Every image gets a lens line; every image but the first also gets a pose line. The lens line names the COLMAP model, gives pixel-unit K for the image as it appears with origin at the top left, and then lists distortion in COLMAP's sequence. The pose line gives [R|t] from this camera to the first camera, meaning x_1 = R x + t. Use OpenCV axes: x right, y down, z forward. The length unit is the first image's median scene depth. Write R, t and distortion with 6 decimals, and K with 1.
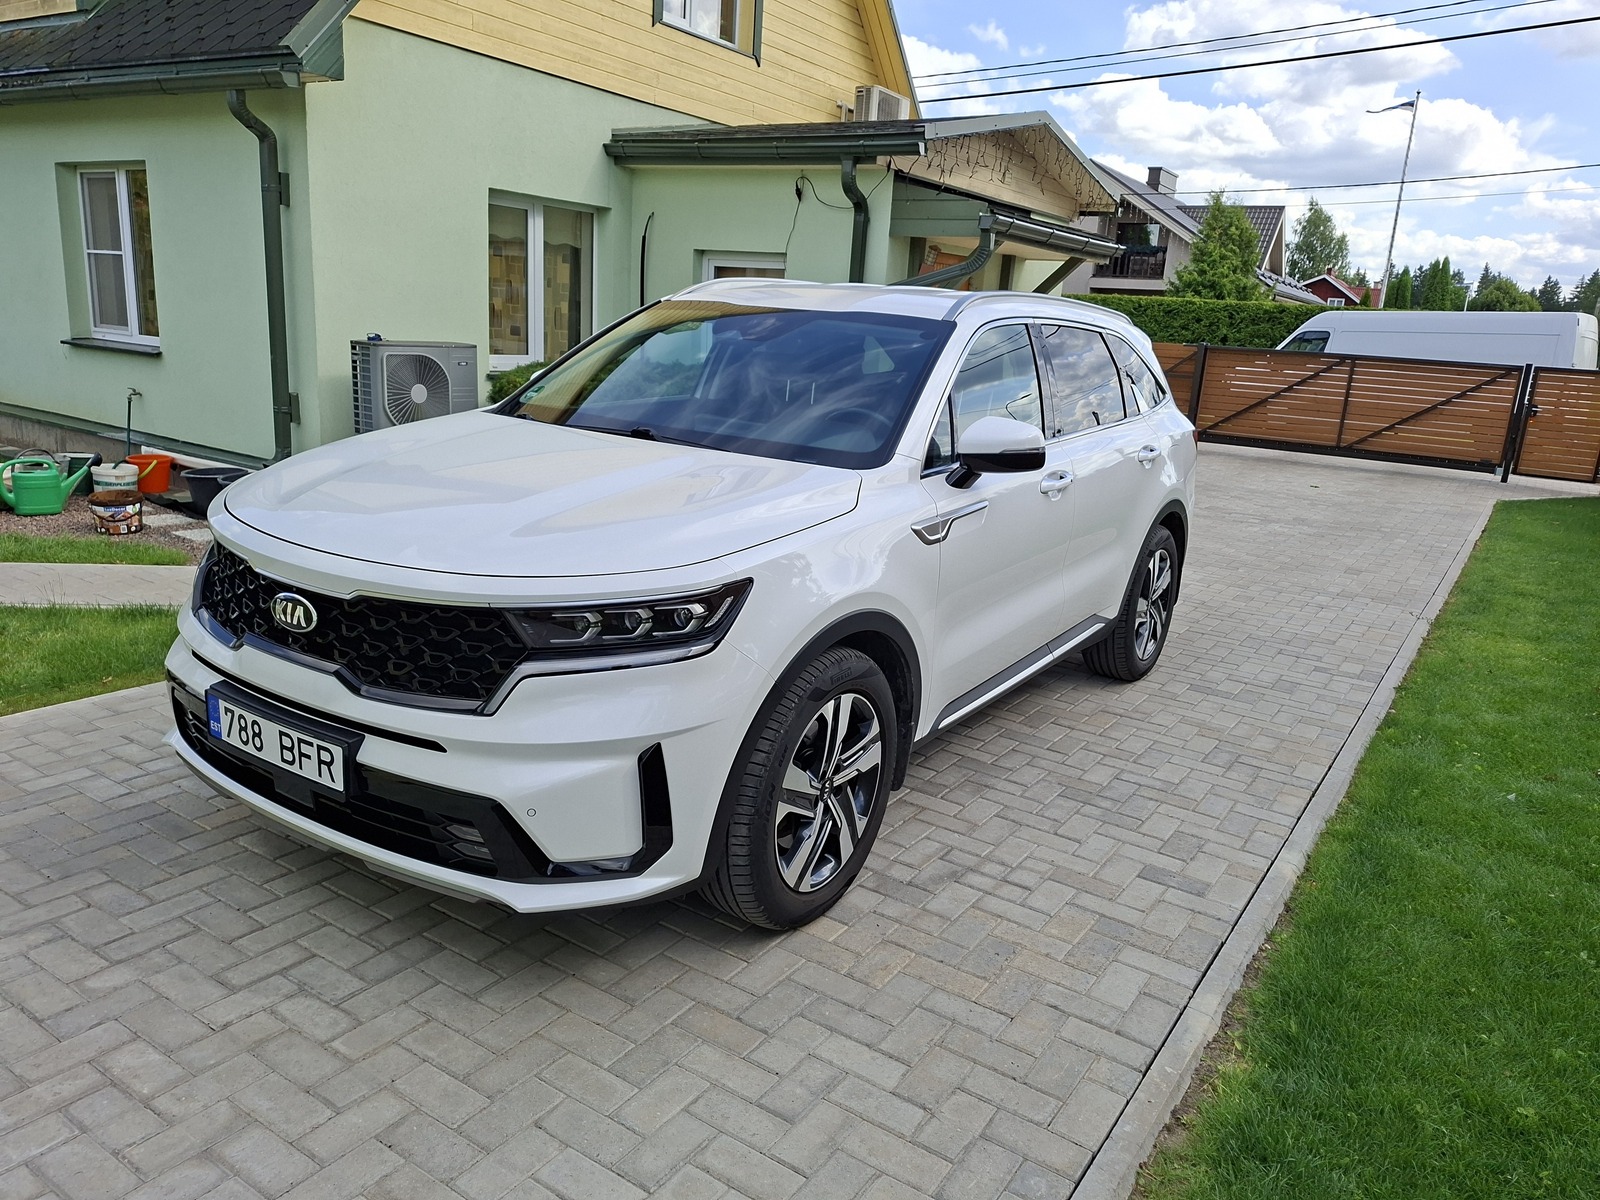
lens RADIAL K [[1125.9, 0, 806.1], [0, 1125.9, 602.6], [0, 0, 1]] dist [-0.011176, -0.013714]
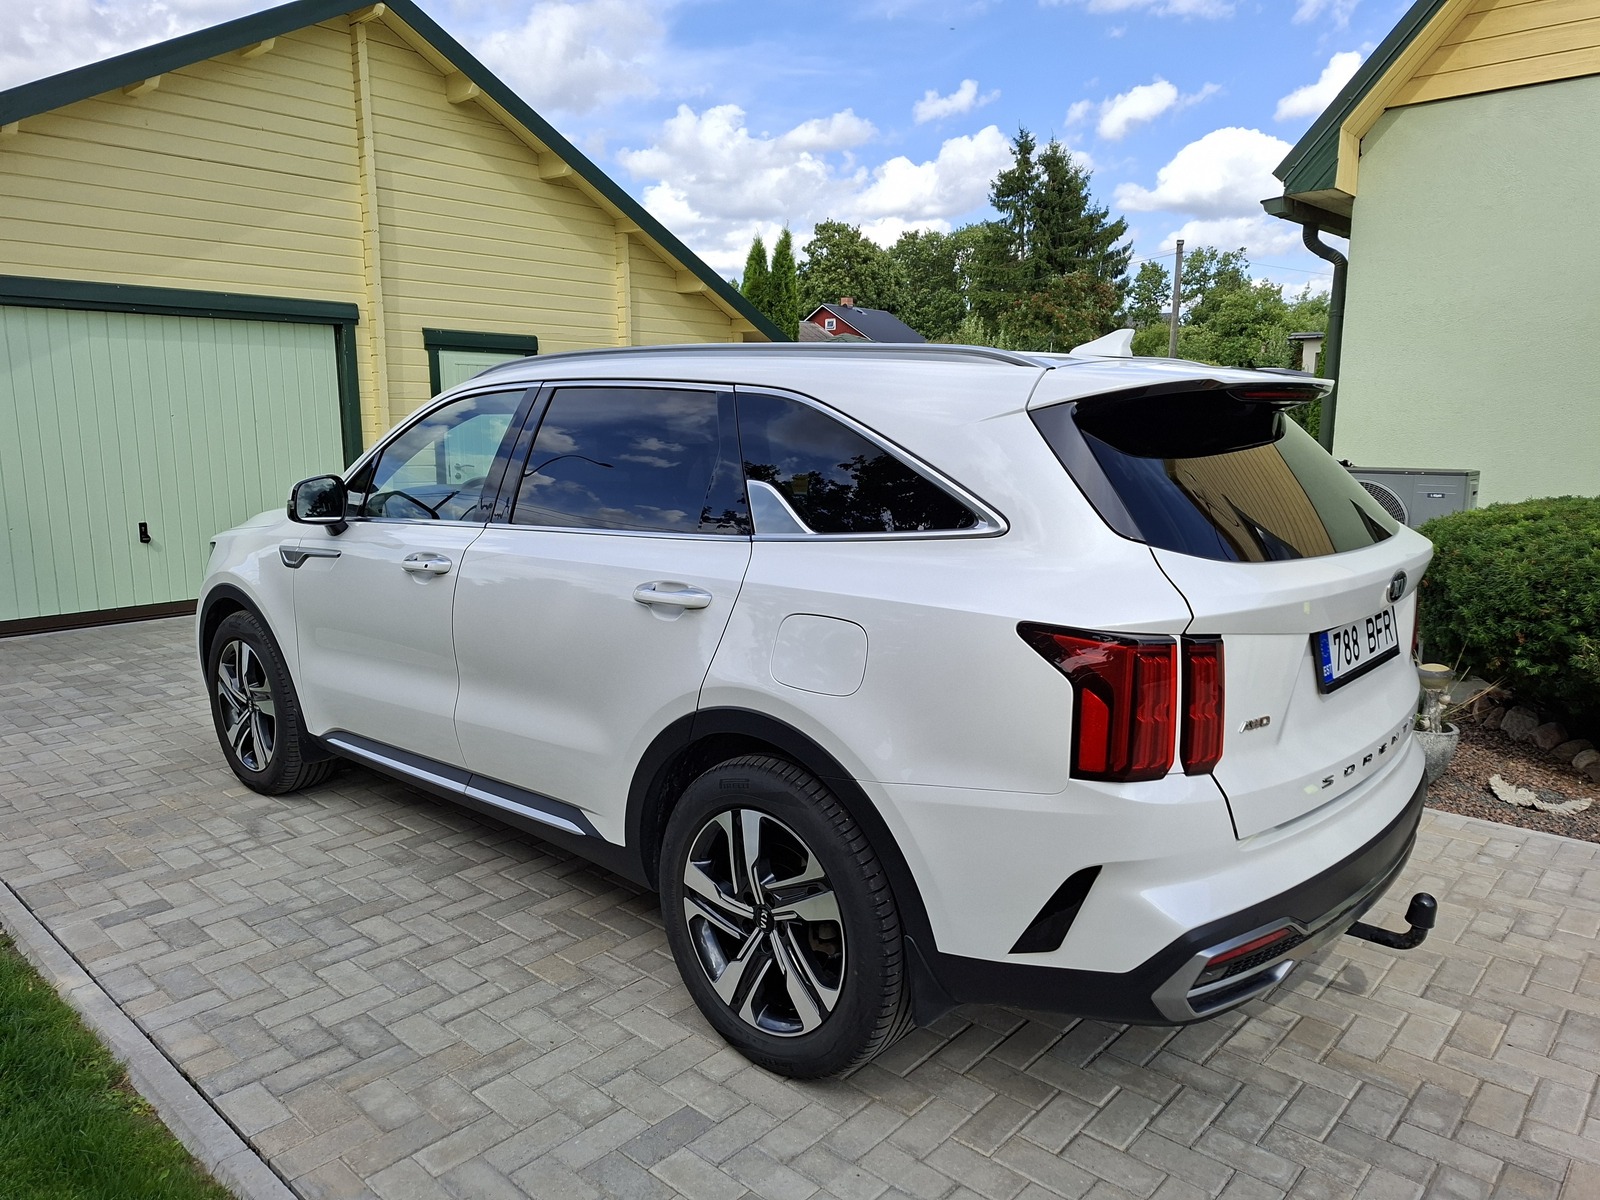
lens RADIAL K [[1125.9, 0, 804.3], [0, 1125.9, 599.3], [0, 0, 1]] dist [-0.011176, -0.013714]
pose [[-0.143014, 0.103485, -0.984296, 1.071540], [-0.260000, 0.955660, 0.138251, -0.285518], [0.954959, 0.275689, -0.109767, 1.429801]]
